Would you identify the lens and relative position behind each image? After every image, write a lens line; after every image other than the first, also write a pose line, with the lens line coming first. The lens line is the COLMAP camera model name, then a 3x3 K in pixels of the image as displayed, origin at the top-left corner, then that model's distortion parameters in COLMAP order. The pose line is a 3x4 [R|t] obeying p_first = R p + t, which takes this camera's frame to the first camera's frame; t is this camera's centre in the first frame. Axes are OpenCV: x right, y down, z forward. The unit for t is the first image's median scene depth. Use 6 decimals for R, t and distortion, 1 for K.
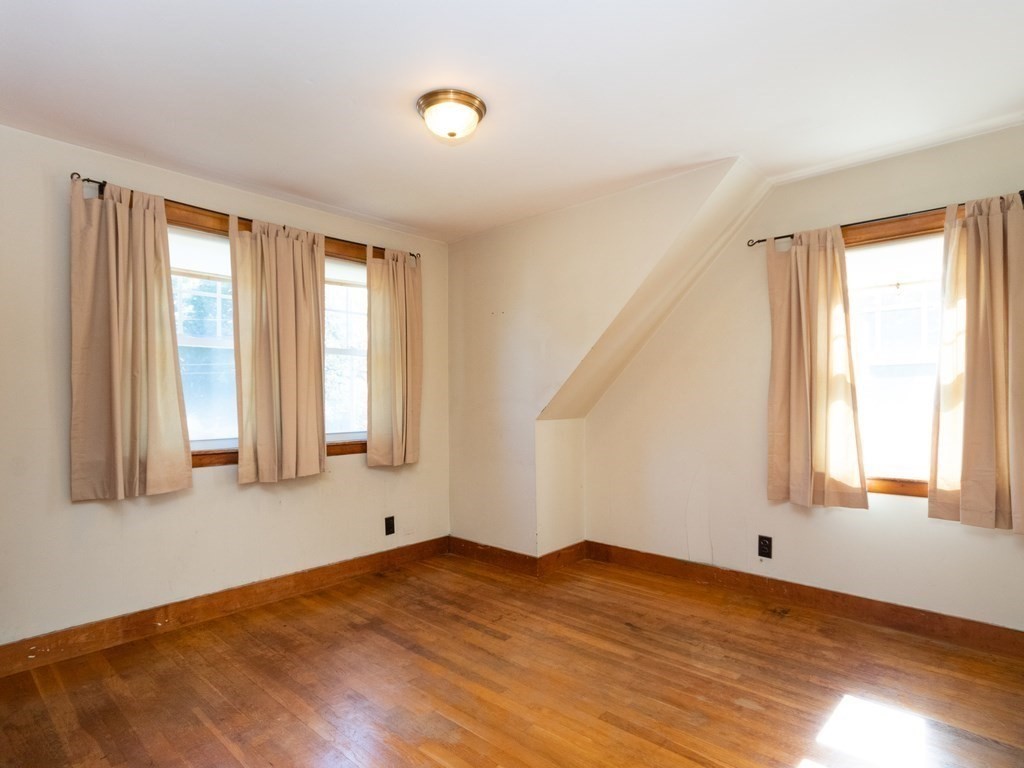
lens RADIAL K [[577.4, 0, 515.3], [0, 577.4, 397.4], [0, 0, 1]] dist [0.018206, 0.000243]
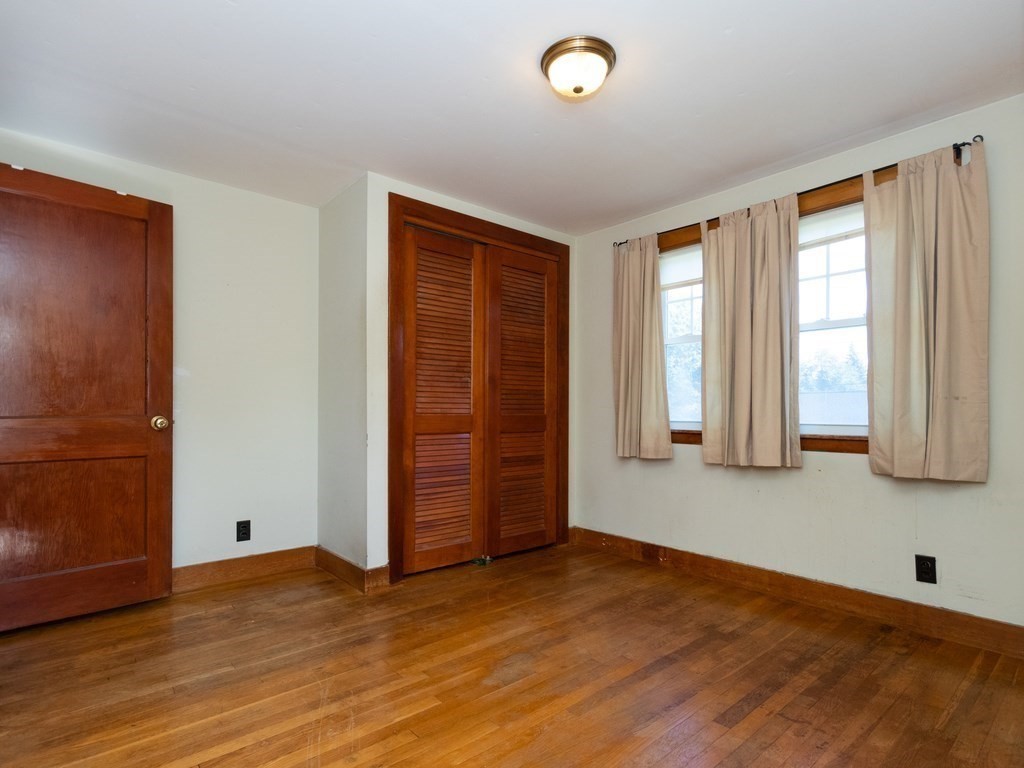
lens RADIAL K [[536.6, 0, 513.1], [0, 536.6, 398.7], [0, 0, 1]] dist [0.002142, 0.000613]
pose [[-0.134596, -0.016140, -0.990769, 0.591864], [-0.000402, 0.999868, -0.016234, 0.043884], [0.990901, -0.001787, -0.134584, 0.773263]]
